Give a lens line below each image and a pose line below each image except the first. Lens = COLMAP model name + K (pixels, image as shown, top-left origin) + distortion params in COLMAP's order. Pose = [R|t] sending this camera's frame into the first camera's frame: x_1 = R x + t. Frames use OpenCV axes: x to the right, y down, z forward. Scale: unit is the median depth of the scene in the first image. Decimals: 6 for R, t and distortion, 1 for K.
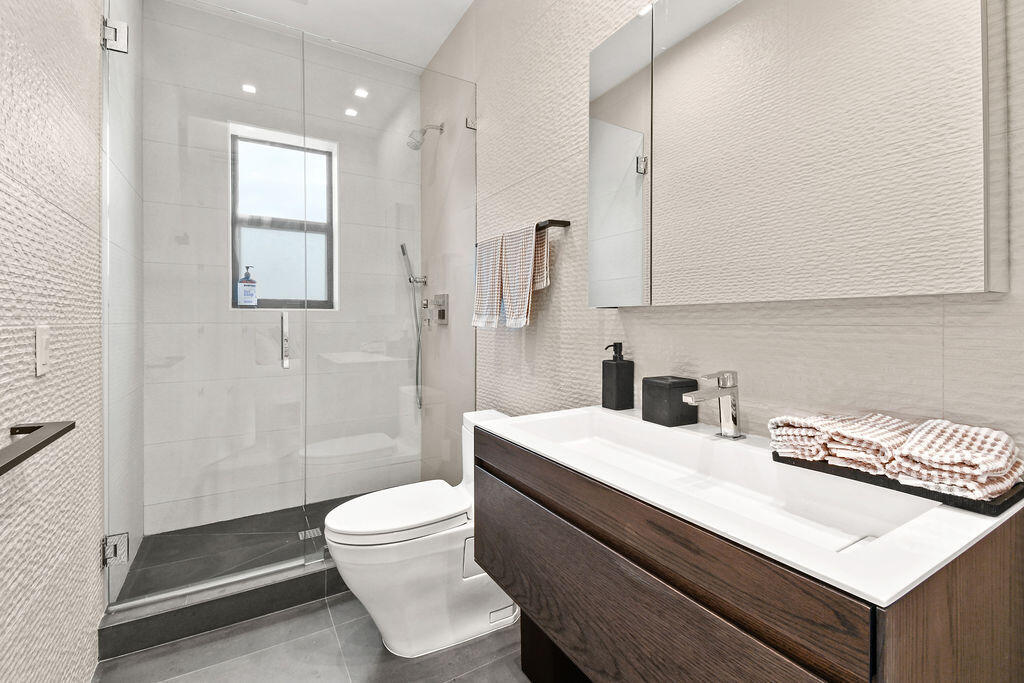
lens RADIAL K [[457.6, 0, 512.0], [0, 457.6, 318.4], [0, 0, 1]] dist [0.040052, -0.013160]
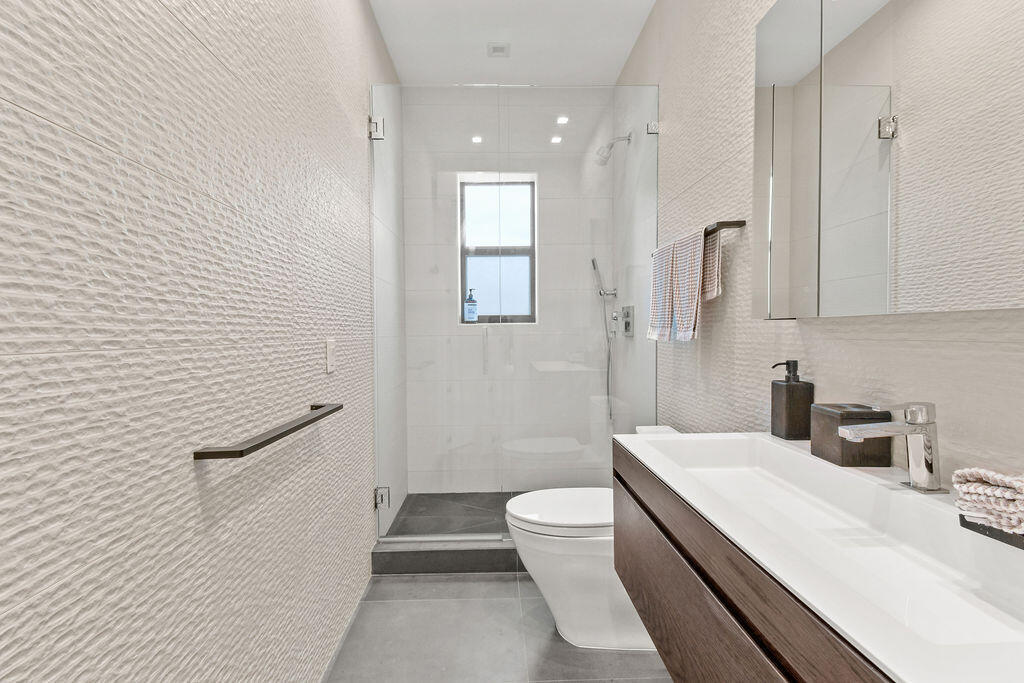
lens RADIAL K [[457.6, 0, 503.4], [0, 457.6, 336.5], [0, 0, 1]] dist [0.040052, -0.013160]
pose [[0.867927, -0.002060, -0.496688, 0.160168], [0.011581, 0.999803, 0.016092, -0.009132], [0.496557, -0.019719, 0.867780, -0.006375]]
